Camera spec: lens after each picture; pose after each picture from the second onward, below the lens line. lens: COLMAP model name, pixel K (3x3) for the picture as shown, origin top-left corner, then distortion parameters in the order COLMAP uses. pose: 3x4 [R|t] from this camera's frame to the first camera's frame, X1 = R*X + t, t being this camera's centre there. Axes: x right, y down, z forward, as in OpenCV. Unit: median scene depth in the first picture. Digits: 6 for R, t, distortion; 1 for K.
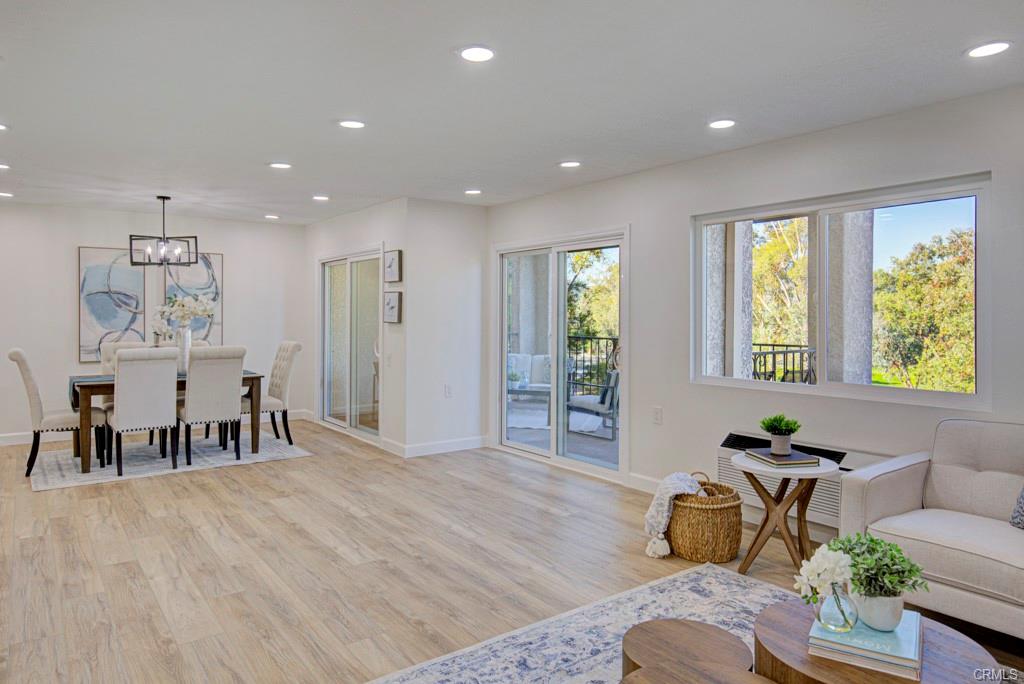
lens RADIAL K [[687.5, 0, 506.7], [0, 687.5, 322.2], [0, 0, 1]] dist [0.006065, -0.009824]
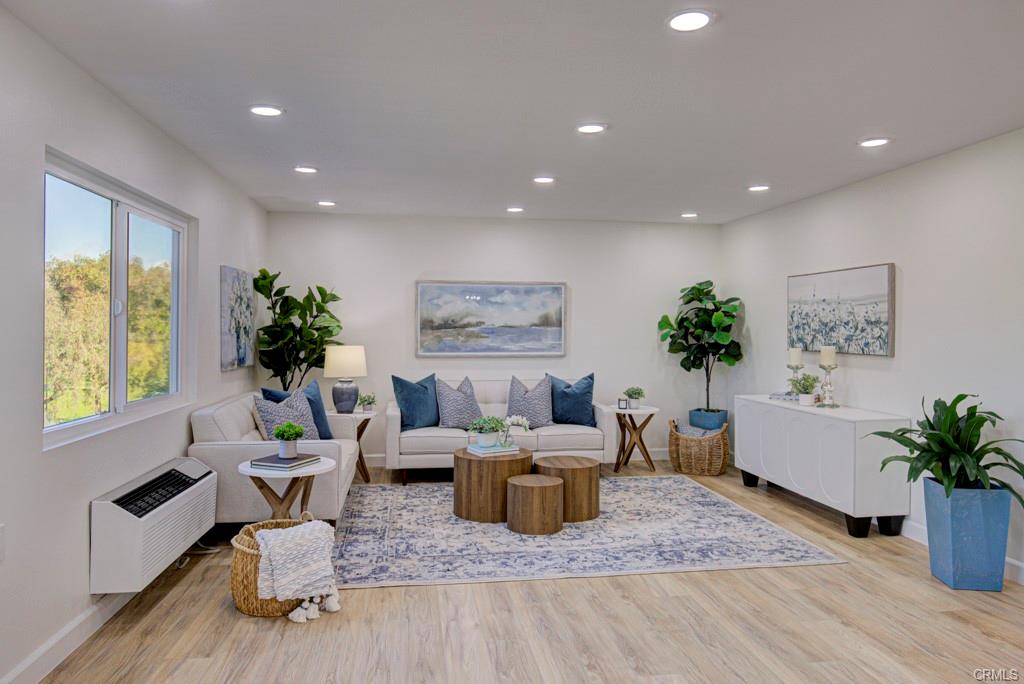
lens RADIAL K [[713.3, 0, 515.3], [0, 713.3, 339.0], [0, 0, 1]] dist [-0.004241, -0.001689]
pose [[-0.899234, -0.011032, 0.437329, -0.199169], [-0.007669, 0.999926, 0.009456, -0.004543], [-0.437400, 0.005149, -0.899252, 0.893849]]
